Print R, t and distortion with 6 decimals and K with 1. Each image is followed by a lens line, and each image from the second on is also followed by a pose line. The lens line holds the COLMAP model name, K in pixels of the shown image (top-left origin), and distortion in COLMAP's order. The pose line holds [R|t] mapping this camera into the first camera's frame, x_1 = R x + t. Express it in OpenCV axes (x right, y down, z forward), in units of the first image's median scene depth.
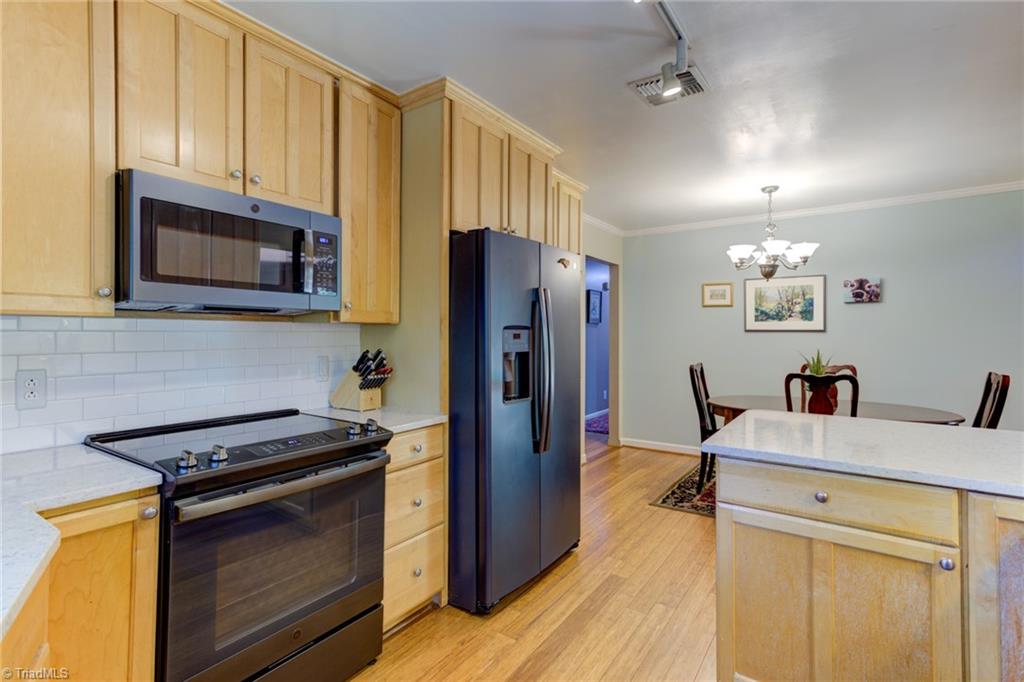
lens RADIAL K [[497.8, 0, 509.3], [0, 497.8, 335.4], [0, 0, 1]] dist [0.006562, 0.005396]
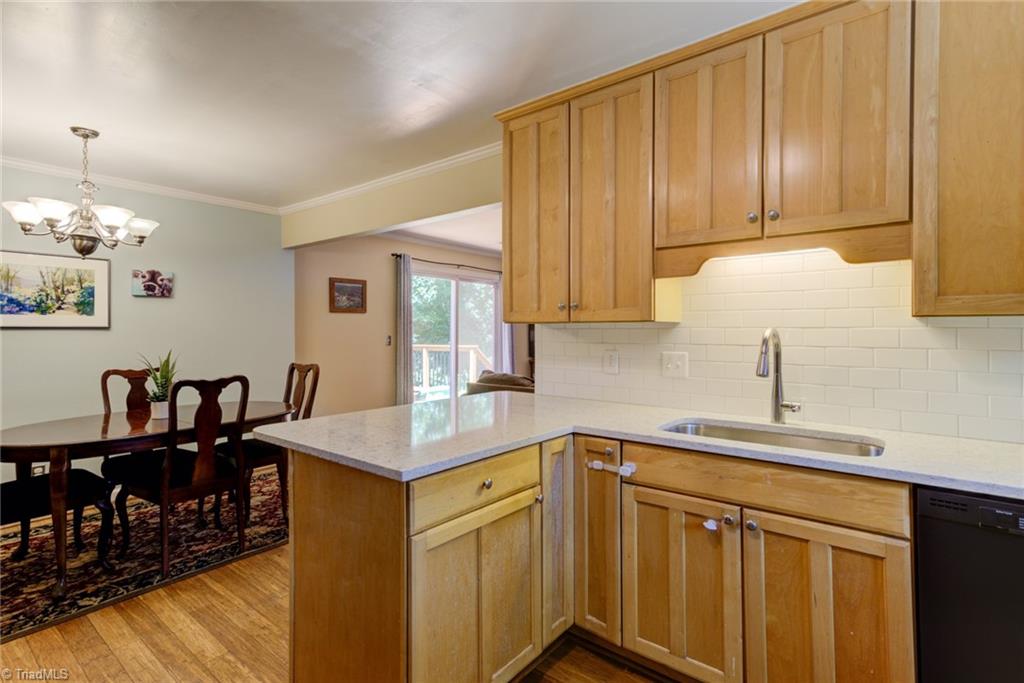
lens RADIAL K [[497.8, 0, 509.8], [0, 497.8, 332.1], [0, 0, 1]] dist [0.006562, 0.005396]
pose [[0.070878, -0.004869, 0.997473, -0.145950], [0.007816, 0.999960, 0.004326, -0.001174], [-0.997454, 0.007490, 0.070913, 0.299134]]
